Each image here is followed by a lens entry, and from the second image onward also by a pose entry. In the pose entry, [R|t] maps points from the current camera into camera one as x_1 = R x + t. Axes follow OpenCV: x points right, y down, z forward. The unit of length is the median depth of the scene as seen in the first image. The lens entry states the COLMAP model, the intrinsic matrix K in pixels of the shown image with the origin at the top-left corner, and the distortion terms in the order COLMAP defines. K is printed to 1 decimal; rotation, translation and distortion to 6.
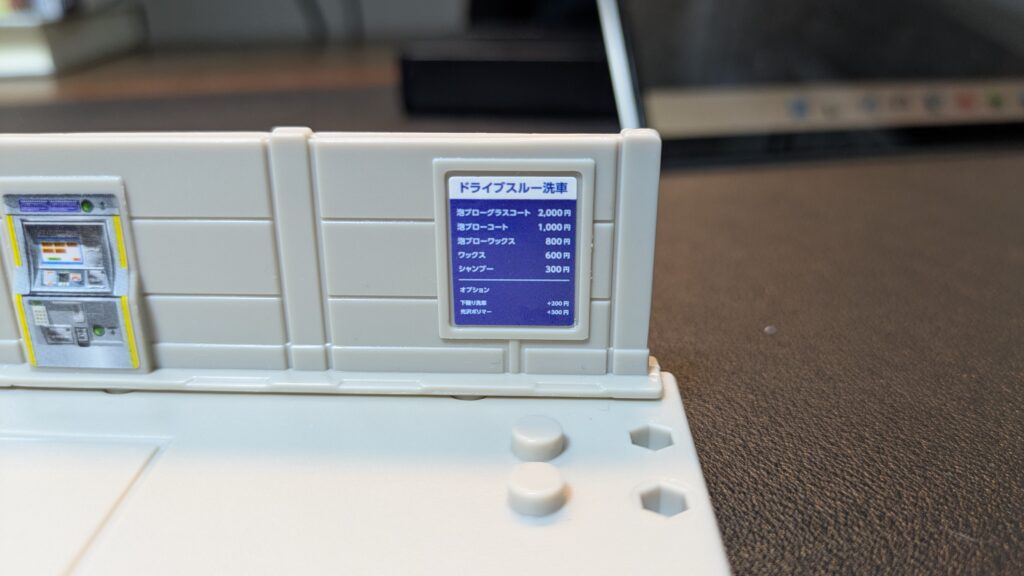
lens RADIAL K [[820.5, 0, 490.8], [0, 820.5, 304.2], [0, 0, 1]] dist [-0.033820, -0.023538]
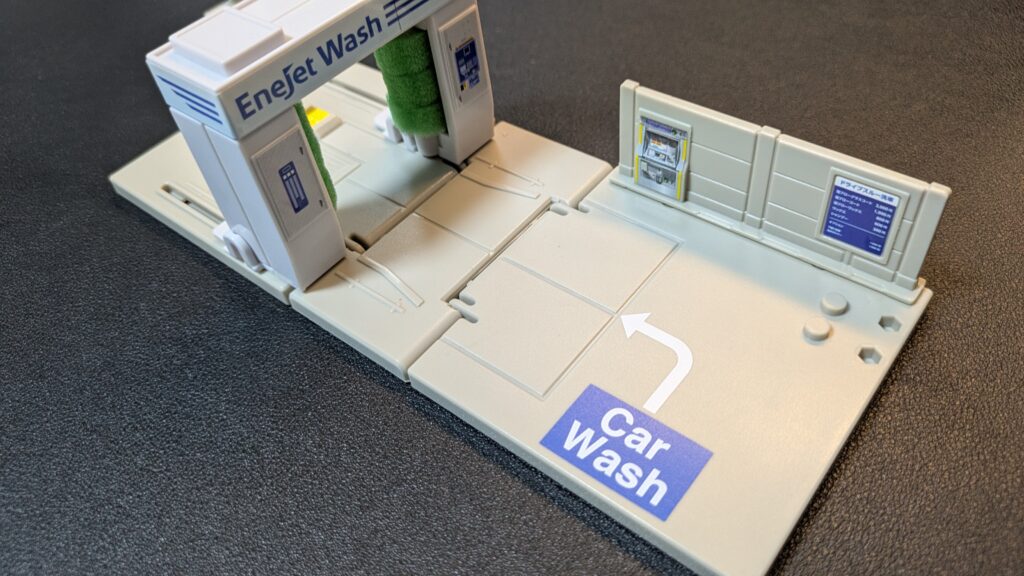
lens RADIAL K [[779.2, 0, 525.5], [0, 779.2, 283.4], [0, 0, 1]] dist [-0.022155, -0.005595]
pose [[0.811361, 0.379262, -0.444807, 0.268141], [-0.142925, 0.866563, 0.478164, -0.703086], [0.566803, -0.324390, 0.757302, -0.950231]]
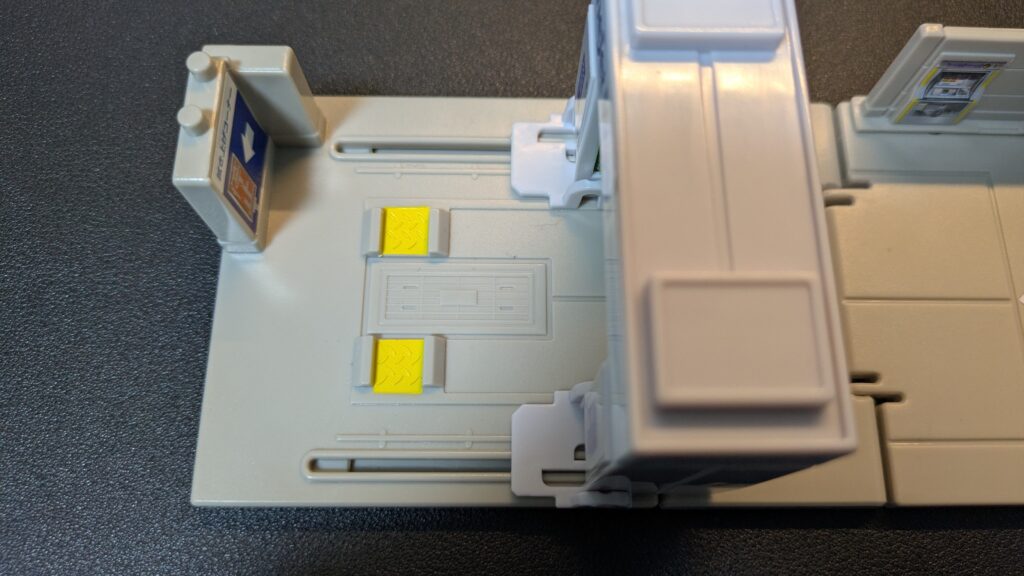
lens RADIAL K [[820.5, 0, 510.2], [0, 820.5, 281.6], [0, 0, 1]] dist [-0.033820, -0.023538]
pose [[0.998207, -0.036562, 0.047400, -1.594529], [-0.010852, 0.668177, 0.743923, -1.075014], [-0.058871, -0.743103, 0.666582, -0.447925]]
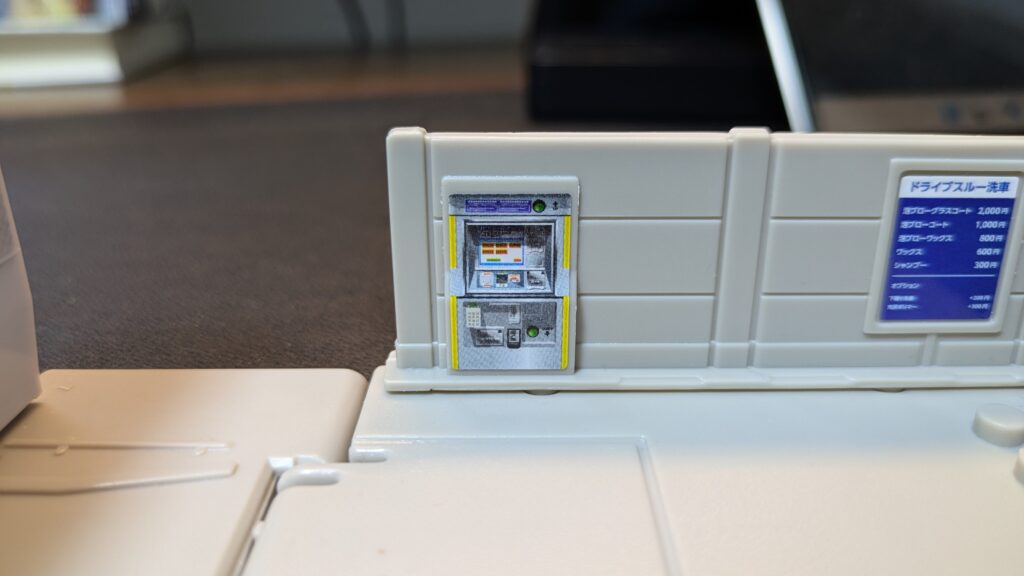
lens RADIAL K [[820.5, 0, 494.8], [0, 820.5, 309.9], [0, 0, 1]] dist [-0.033820, -0.023538]
pose [[0.998866, -0.015035, 0.045177, -0.584166], [0.015184, 0.999880, -0.002950, 0.008192], [-0.045128, 0.003633, 0.998975, 0.000140]]
